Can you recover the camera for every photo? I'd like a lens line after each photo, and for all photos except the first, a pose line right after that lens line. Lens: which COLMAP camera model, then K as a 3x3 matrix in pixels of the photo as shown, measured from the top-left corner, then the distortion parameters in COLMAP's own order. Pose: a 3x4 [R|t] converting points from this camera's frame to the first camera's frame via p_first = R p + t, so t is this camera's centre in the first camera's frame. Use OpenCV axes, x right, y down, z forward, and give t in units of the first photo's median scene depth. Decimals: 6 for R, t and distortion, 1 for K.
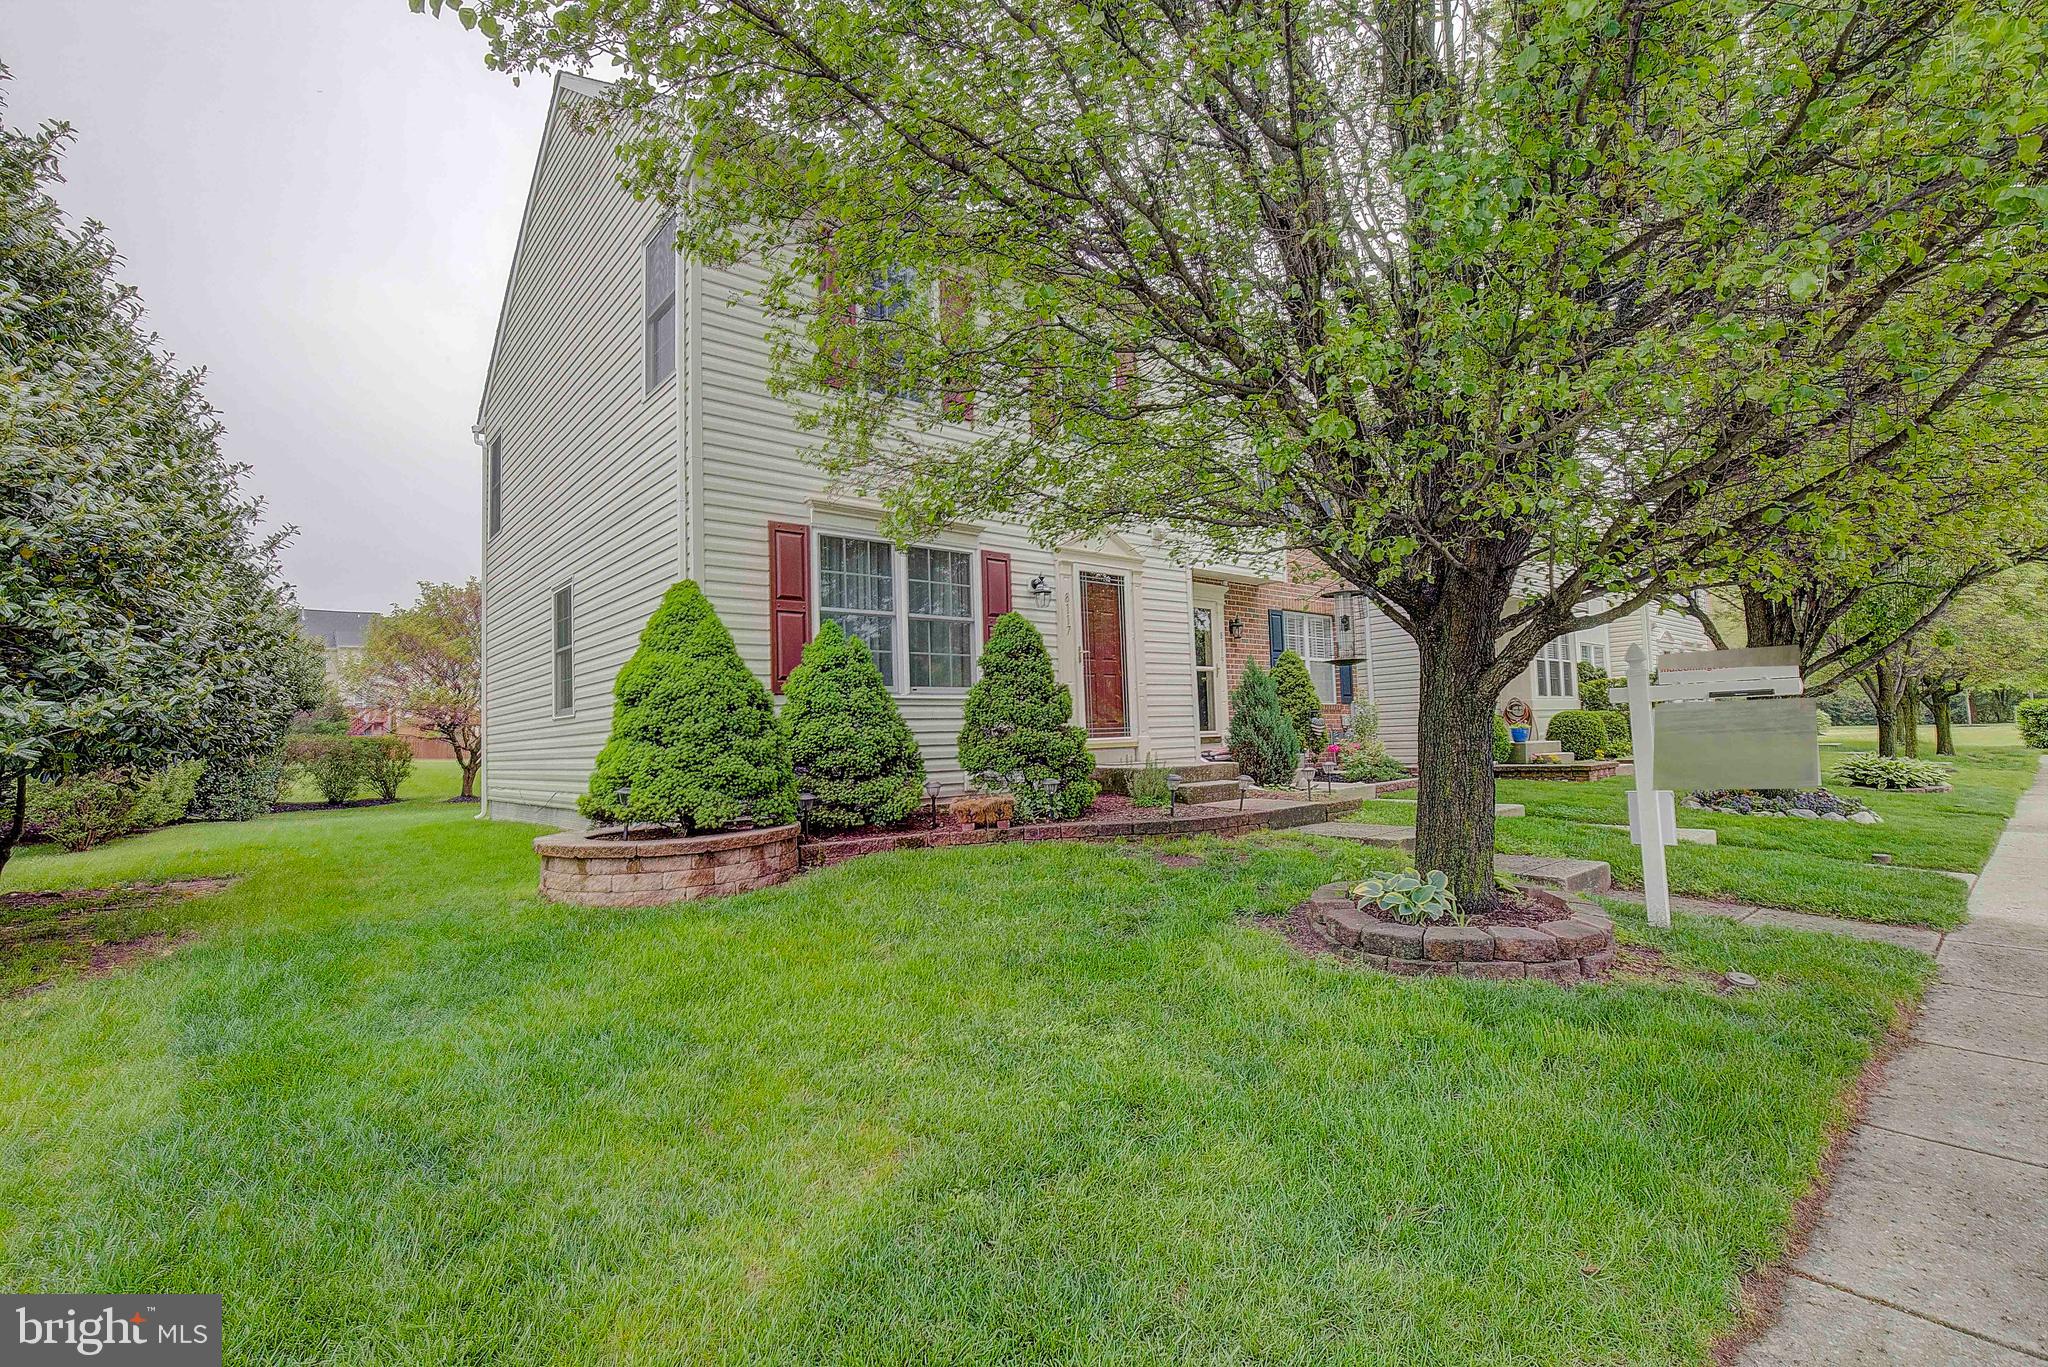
lens RADIAL K [[927.6, 0, 1031.0], [0, 927.6, 674.3], [0, 0, 1]] dist [-0.028301, 0.002213]
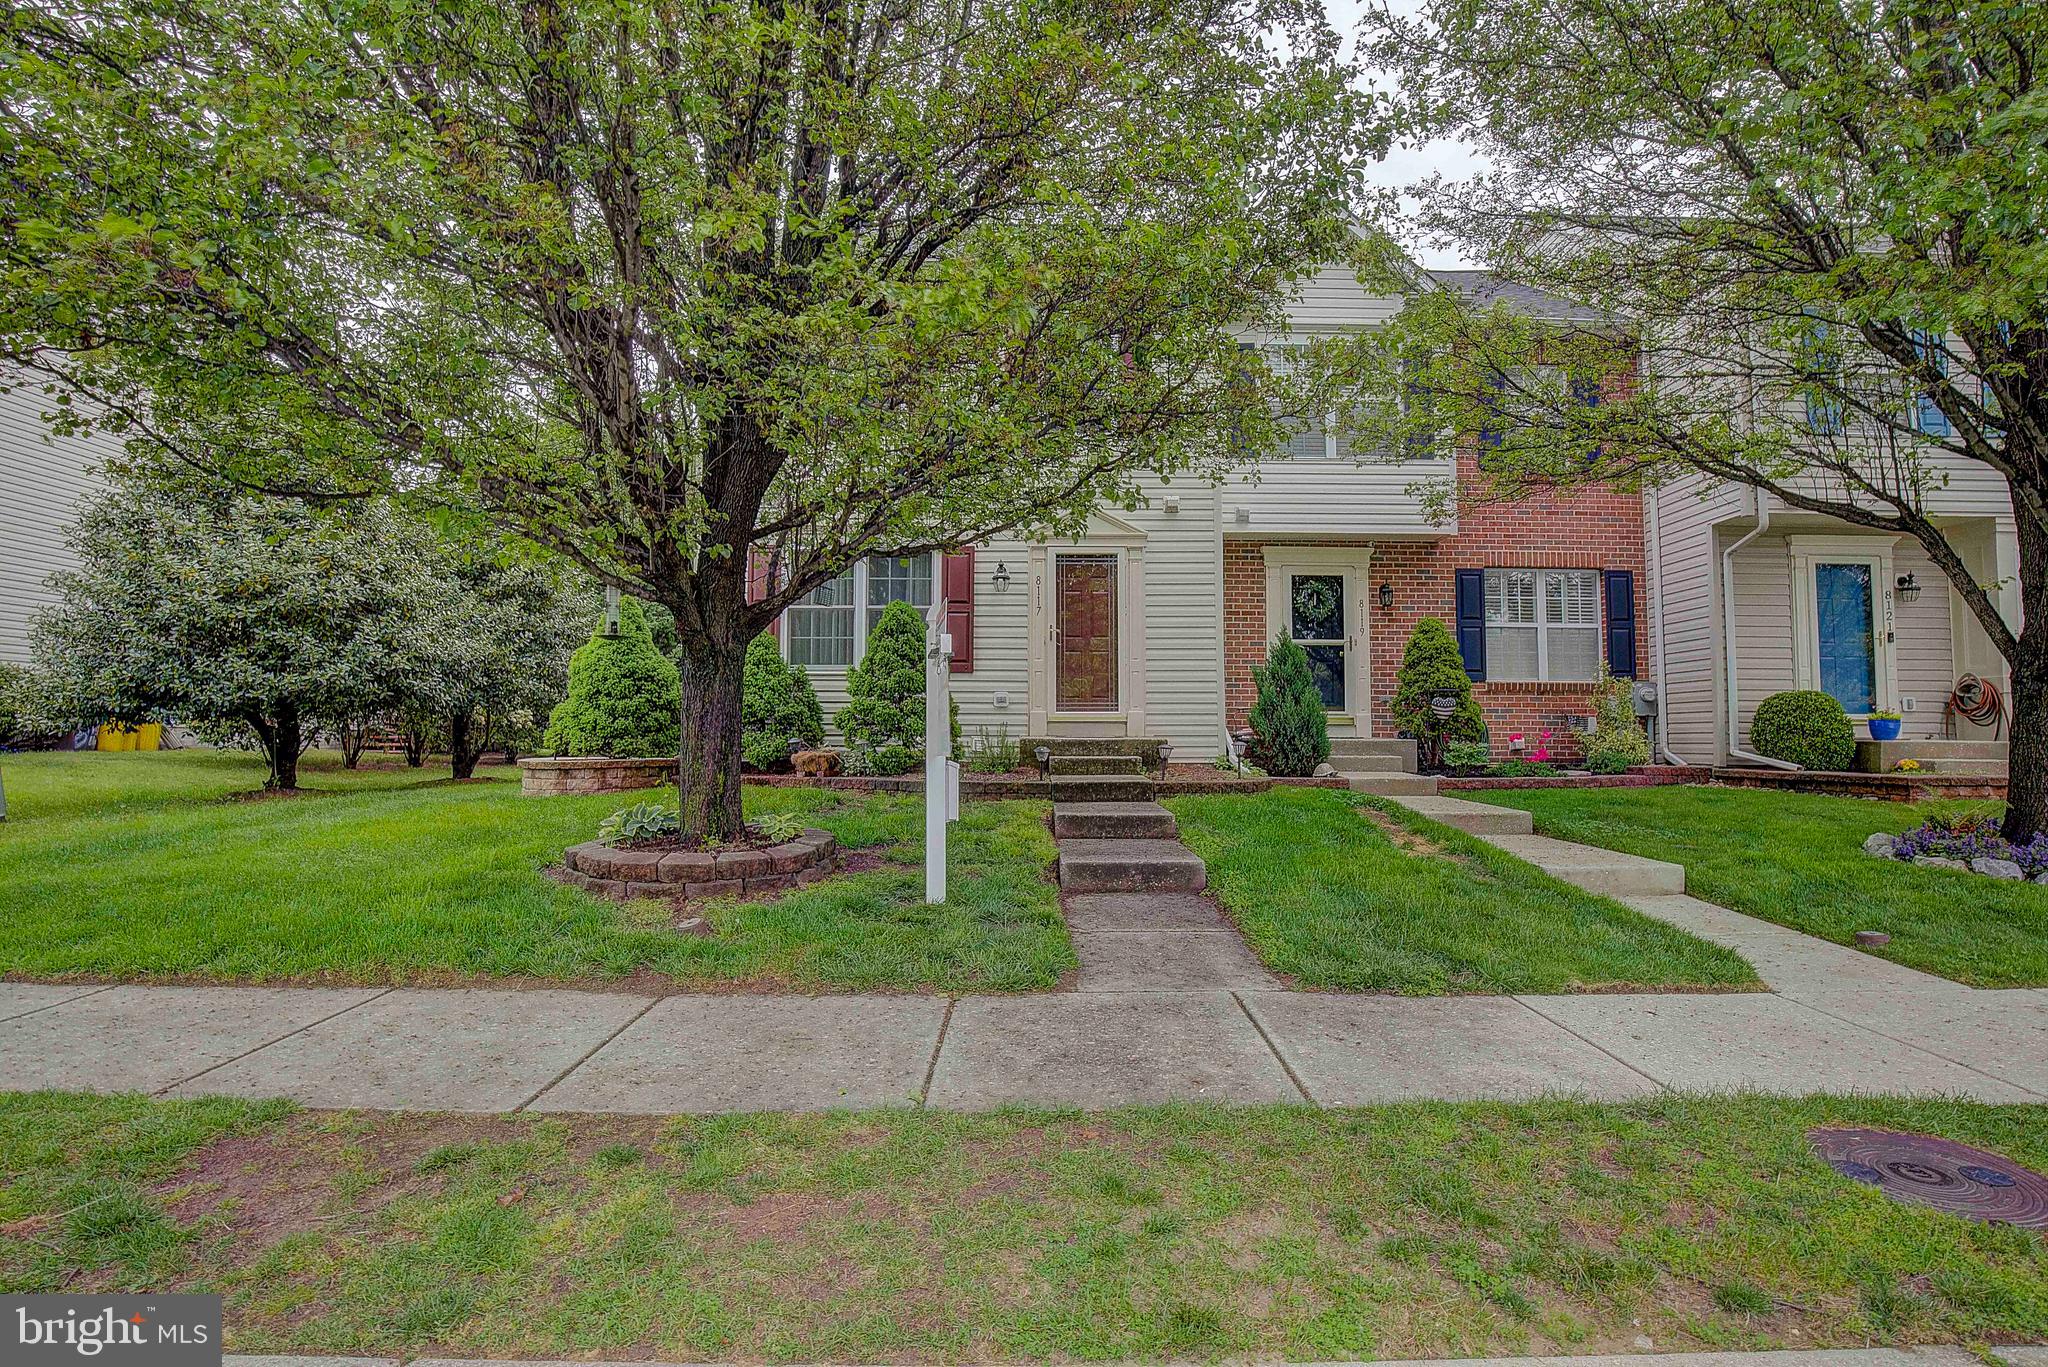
lens RADIAL K [[927.6, 0, 1035.3], [0, 927.6, 686.9], [0, 0, 1]] dist [-0.028301, 0.002213]
pose [[0.756902, -0.002558, -0.653523, 0.793008], [0.016740, 0.999740, 0.015475, 0.024586], [0.653314, -0.022653, 0.756748, 0.203249]]
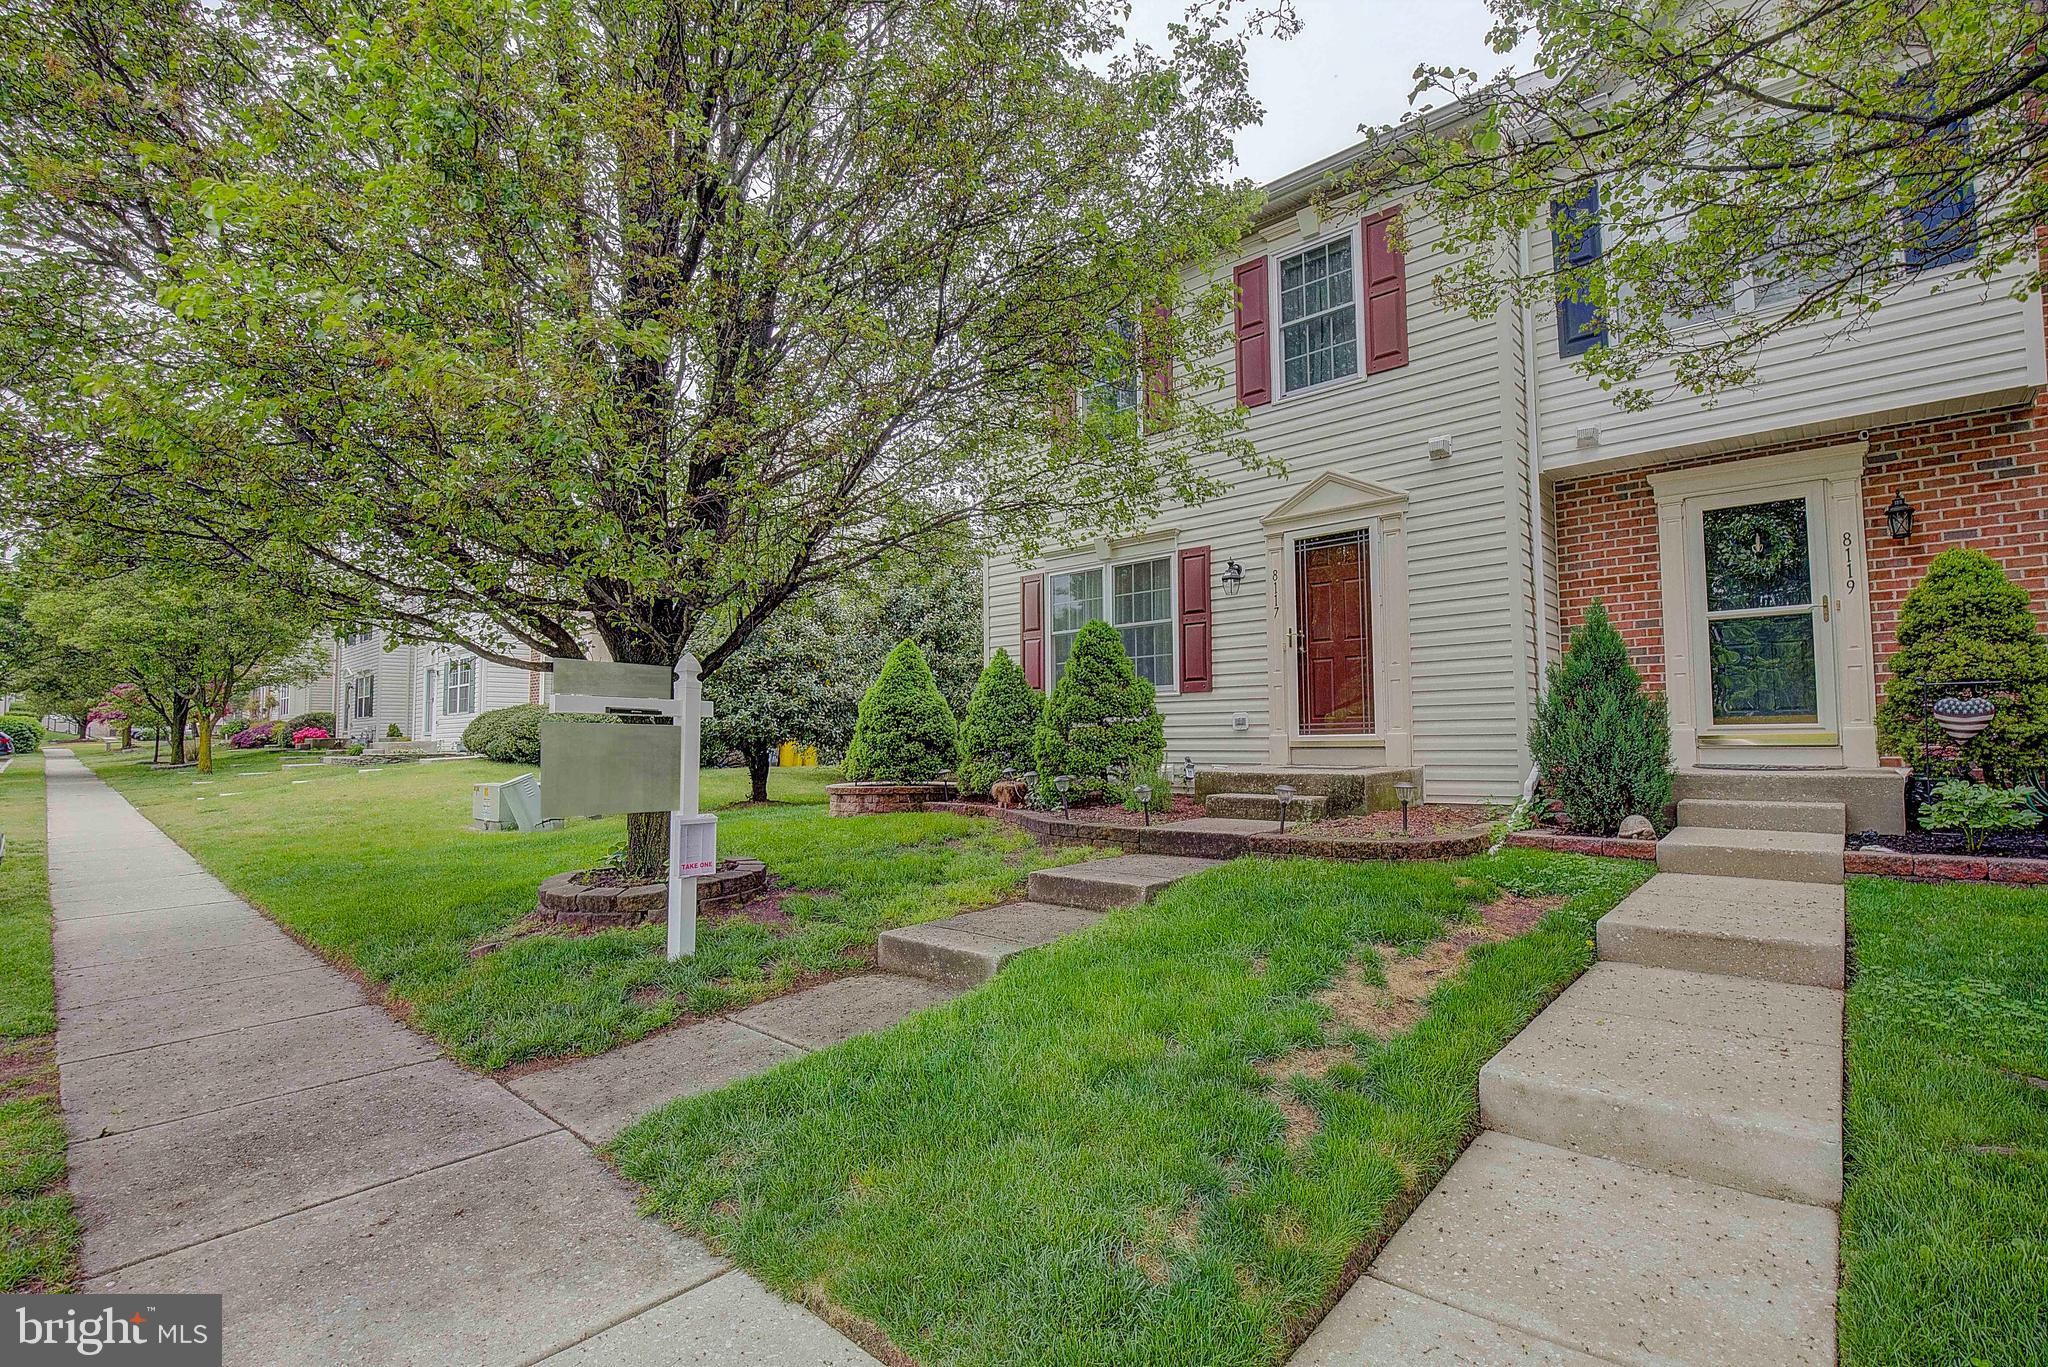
lens RADIAL K [[927.6, 0, 1045.2], [0, 927.6, 687.7], [0, 0, 1]] dist [-0.028301, 0.002213]
pose [[0.126163, -0.029085, -0.991583, 0.948070], [0.068367, 0.997448, -0.020558, 0.028181], [0.989651, -0.065198, 0.127829, 0.722216]]
